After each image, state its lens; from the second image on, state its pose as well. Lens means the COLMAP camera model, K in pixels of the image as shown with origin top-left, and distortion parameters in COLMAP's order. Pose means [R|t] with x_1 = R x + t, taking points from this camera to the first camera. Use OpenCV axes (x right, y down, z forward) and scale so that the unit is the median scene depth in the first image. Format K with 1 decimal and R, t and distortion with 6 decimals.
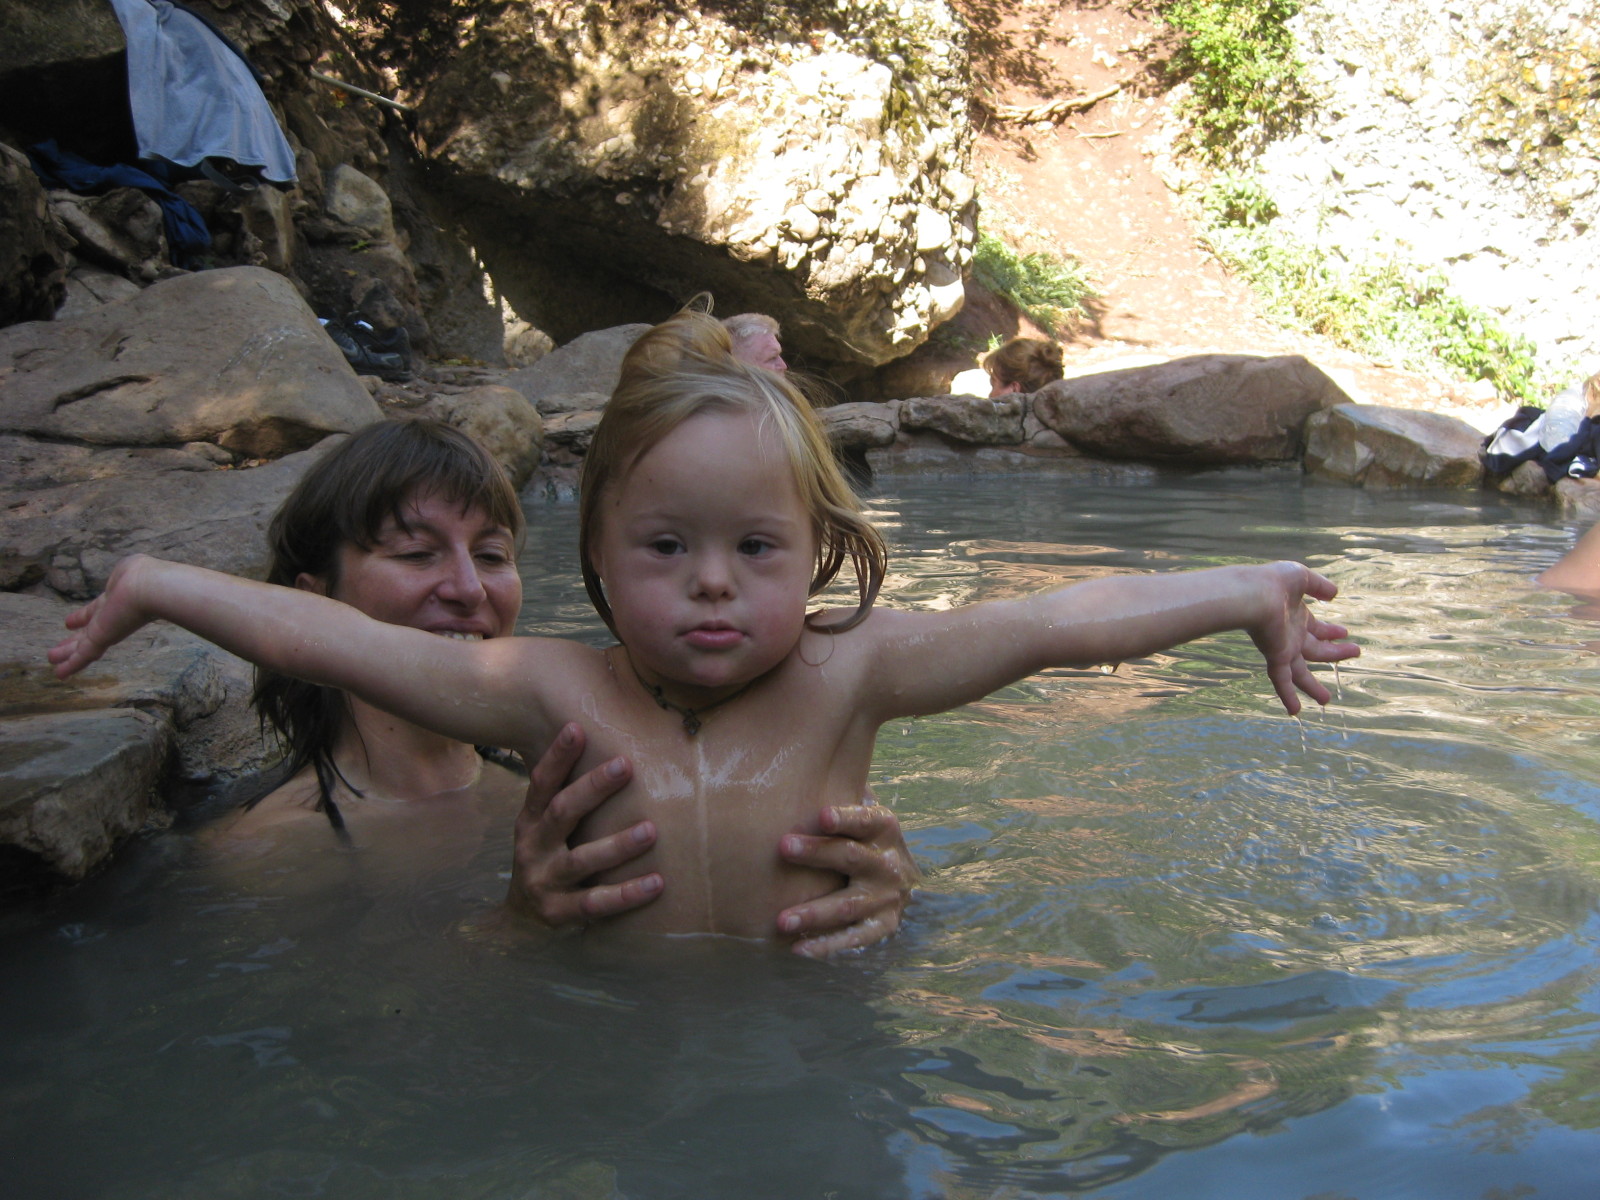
lens RADIAL K [[1777.1, 0, 792.3], [0, 1777.1, 589.2], [0, 0, 1]] dist [-0.124850, 0.000000]
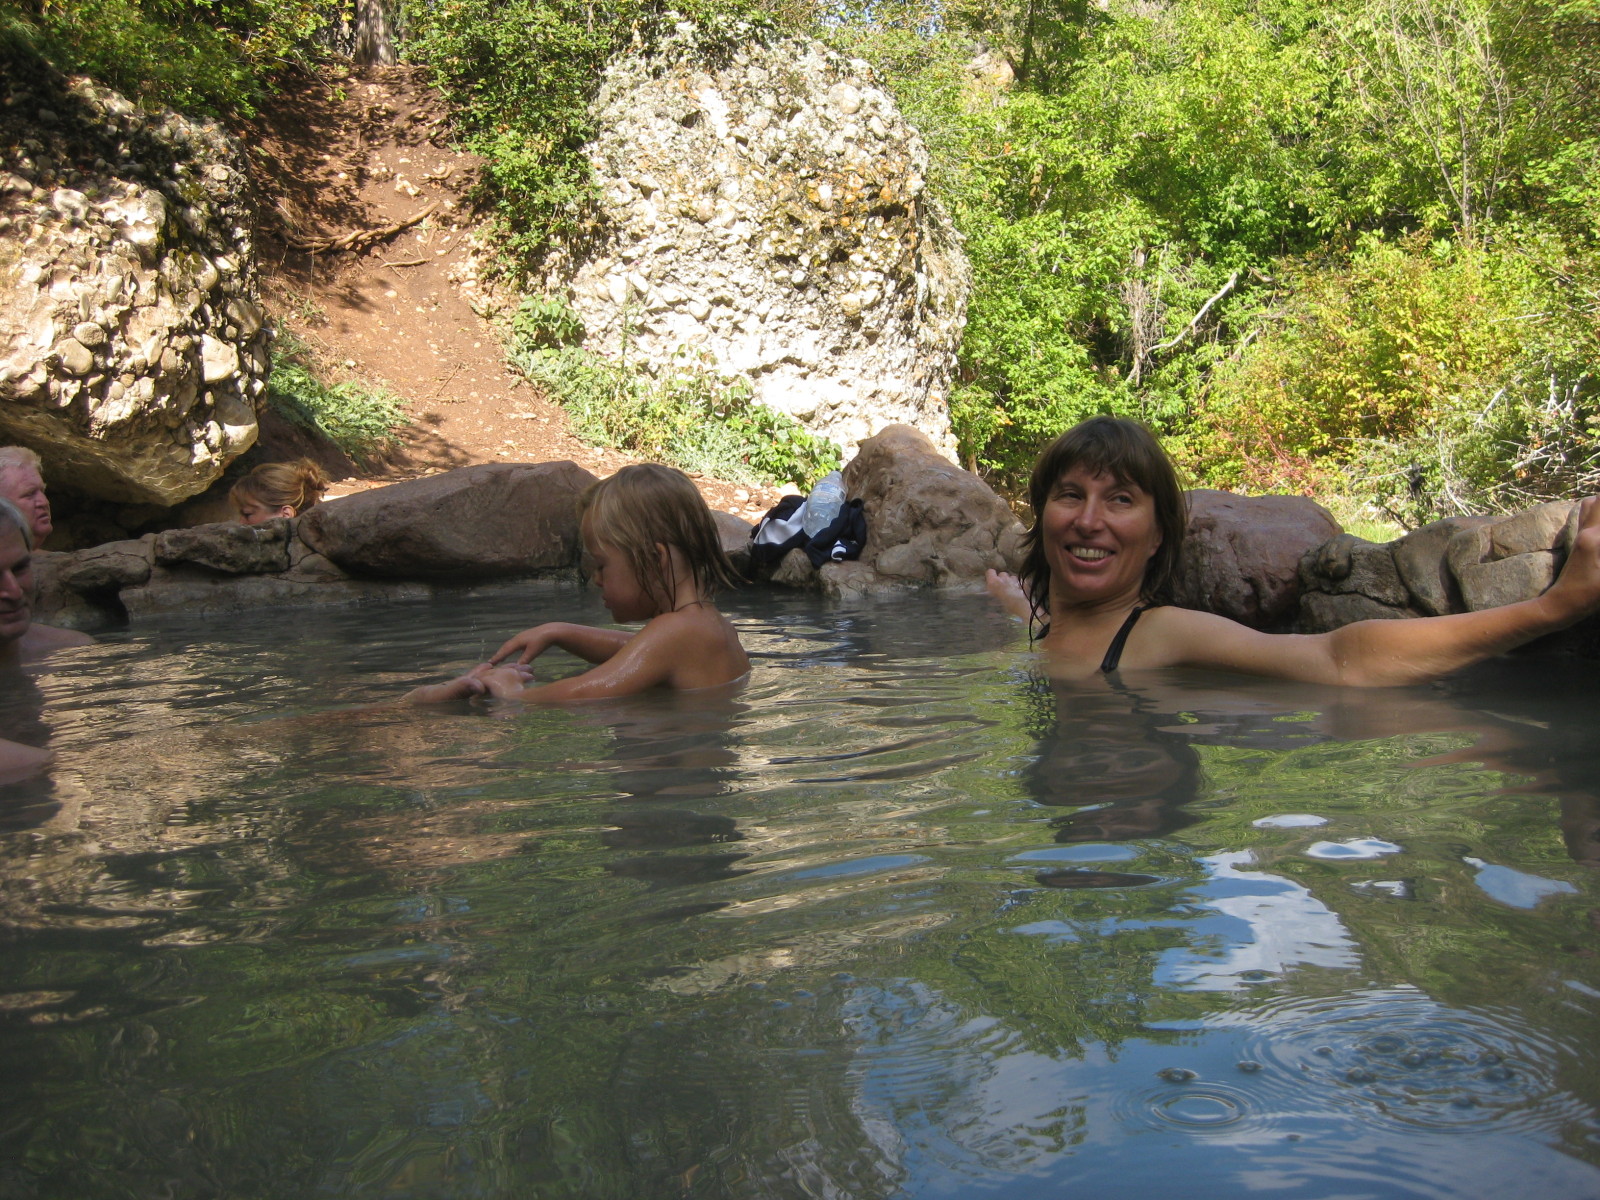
lens RADIAL K [[1777.1, 0, 815.2], [0, 1777.1, 583.0], [0, 0, 1]] dist [-0.124850, 0.000000]
pose [[0.928784, -0.069674, 0.364013, 0.031182], [0.097685, 0.993461, -0.059093, 0.004794], [-0.357516, 0.090443, 0.929517, 0.017671]]
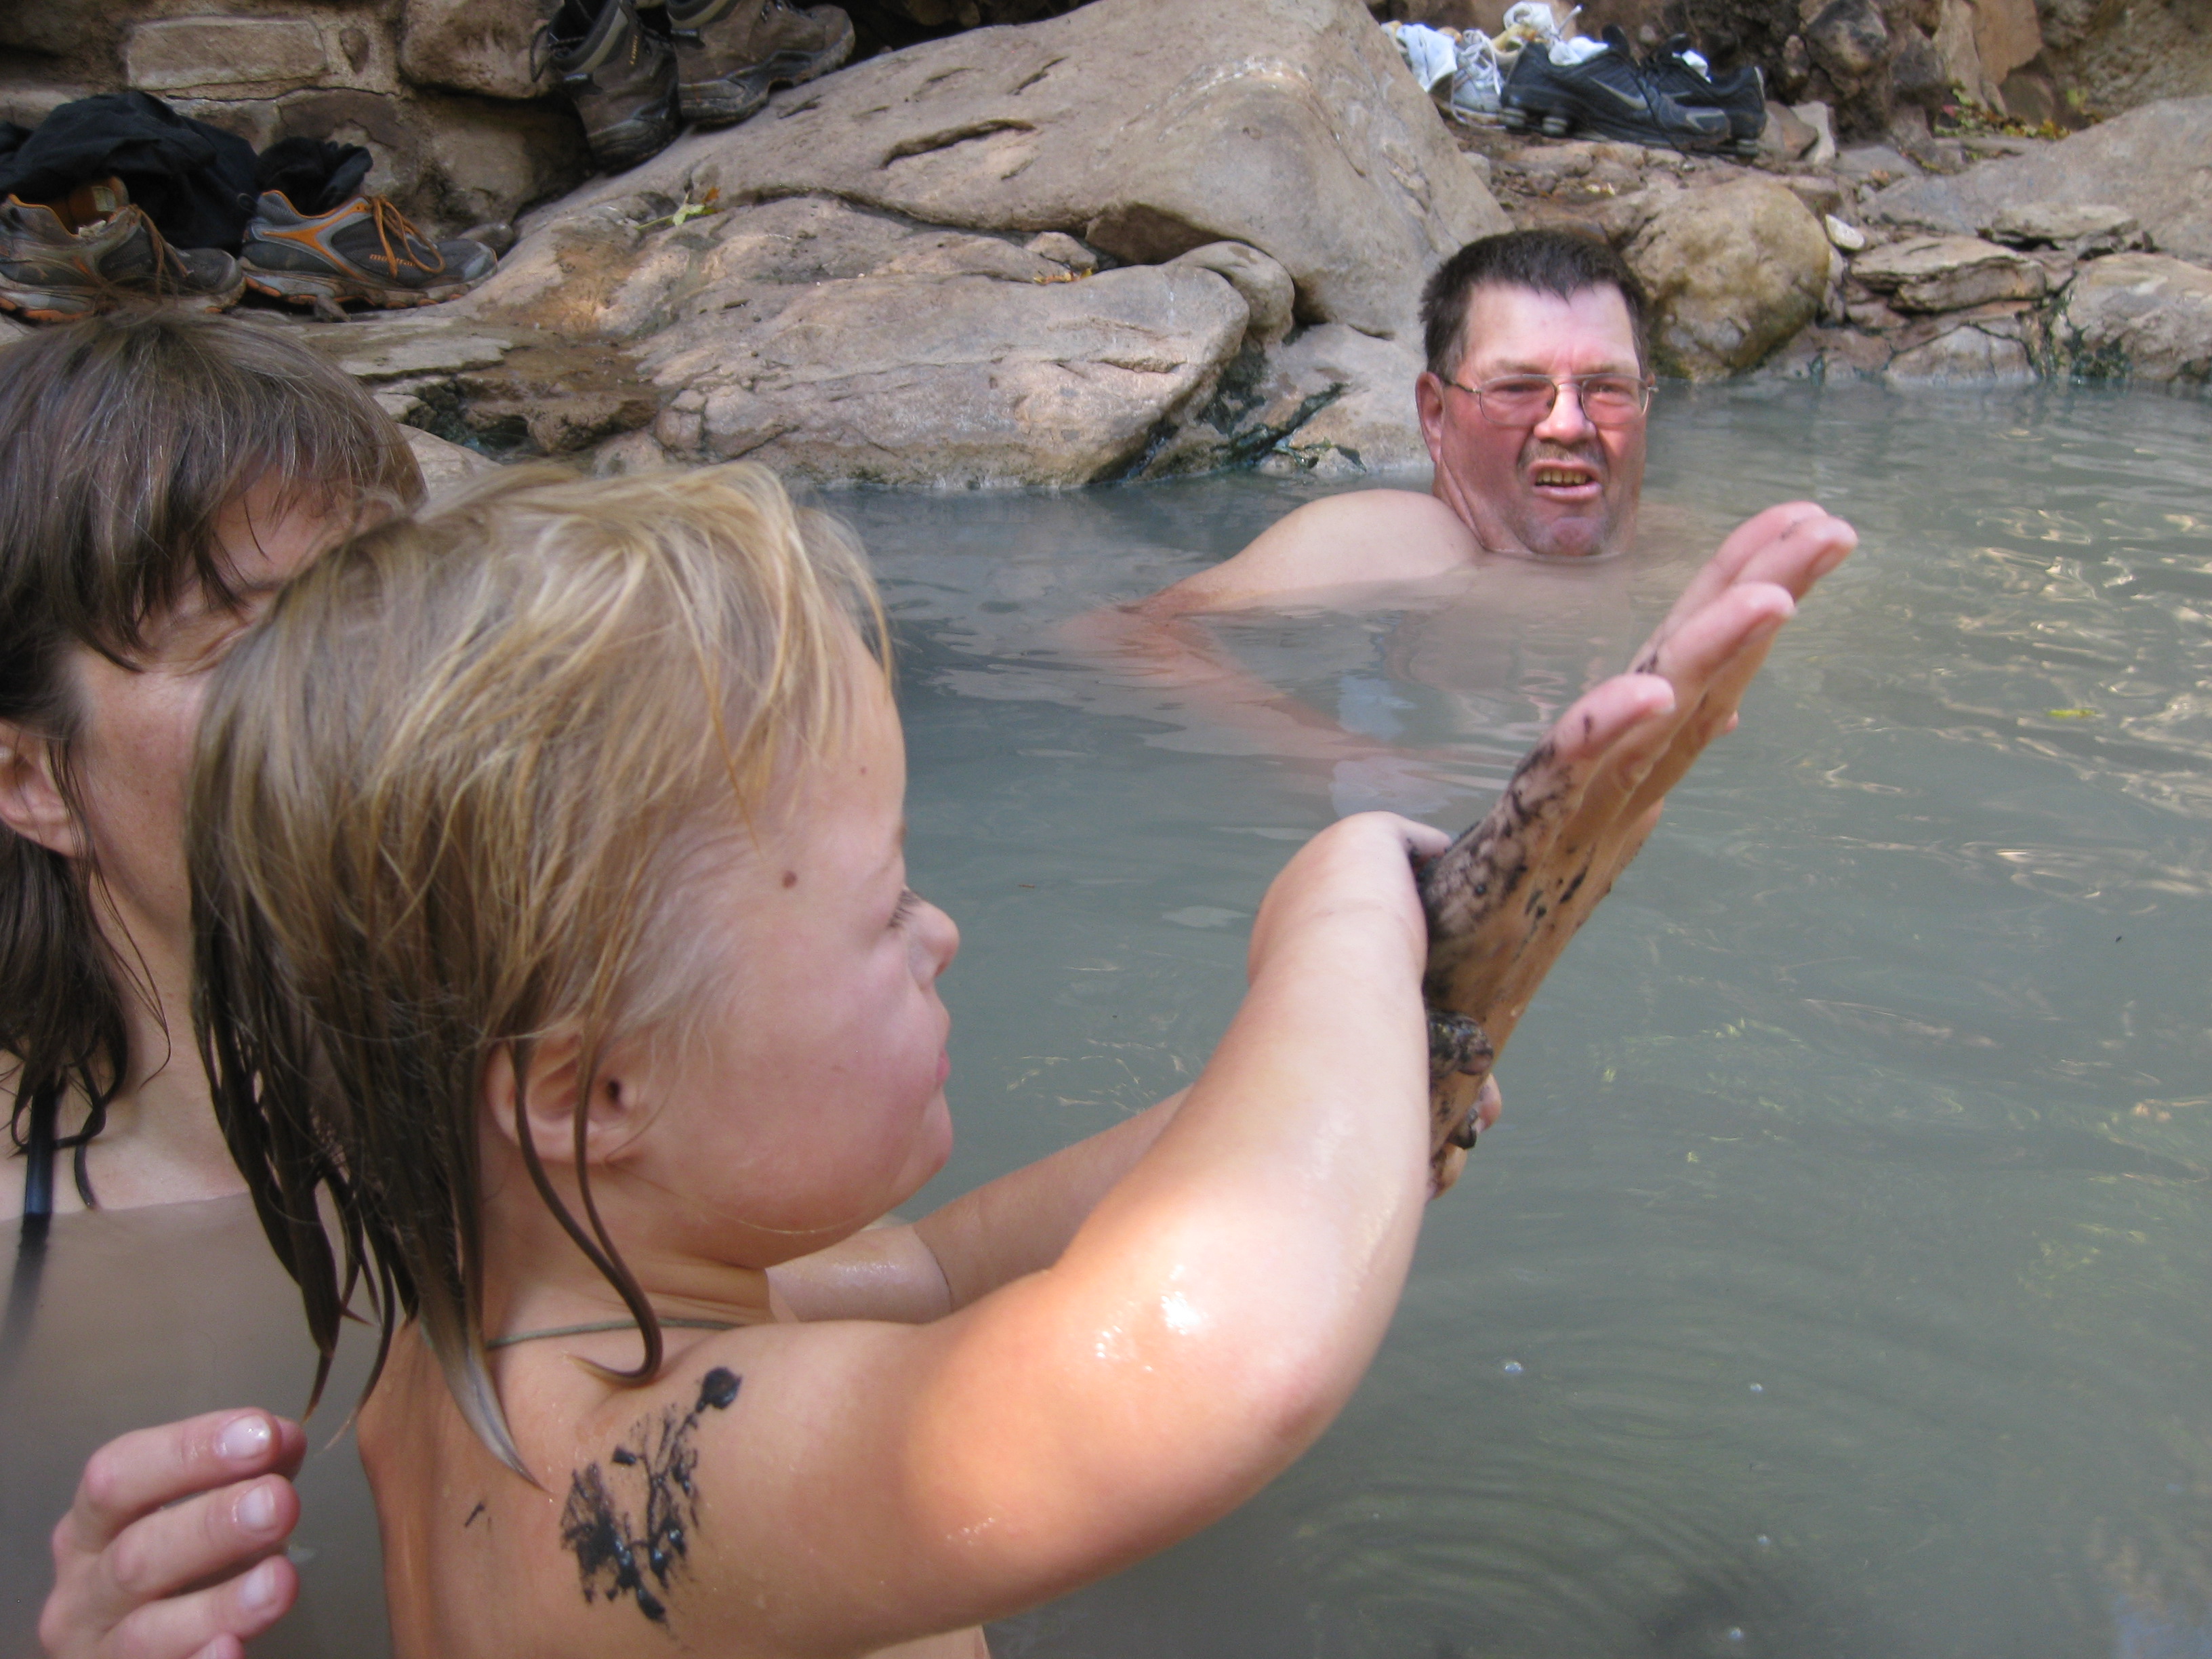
lens RADIAL K [[2456.9, 0, 1095.2], [0, 2456.9, 820.4], [0, 0, 1]] dist [-0.124850, 0.000000]
pose [[0.760775, 0.237900, -0.603842, 0.115873], [-0.132004, 0.967668, 0.214929, -0.030631], [0.635450, -0.083803, 0.767581, 0.132410]]
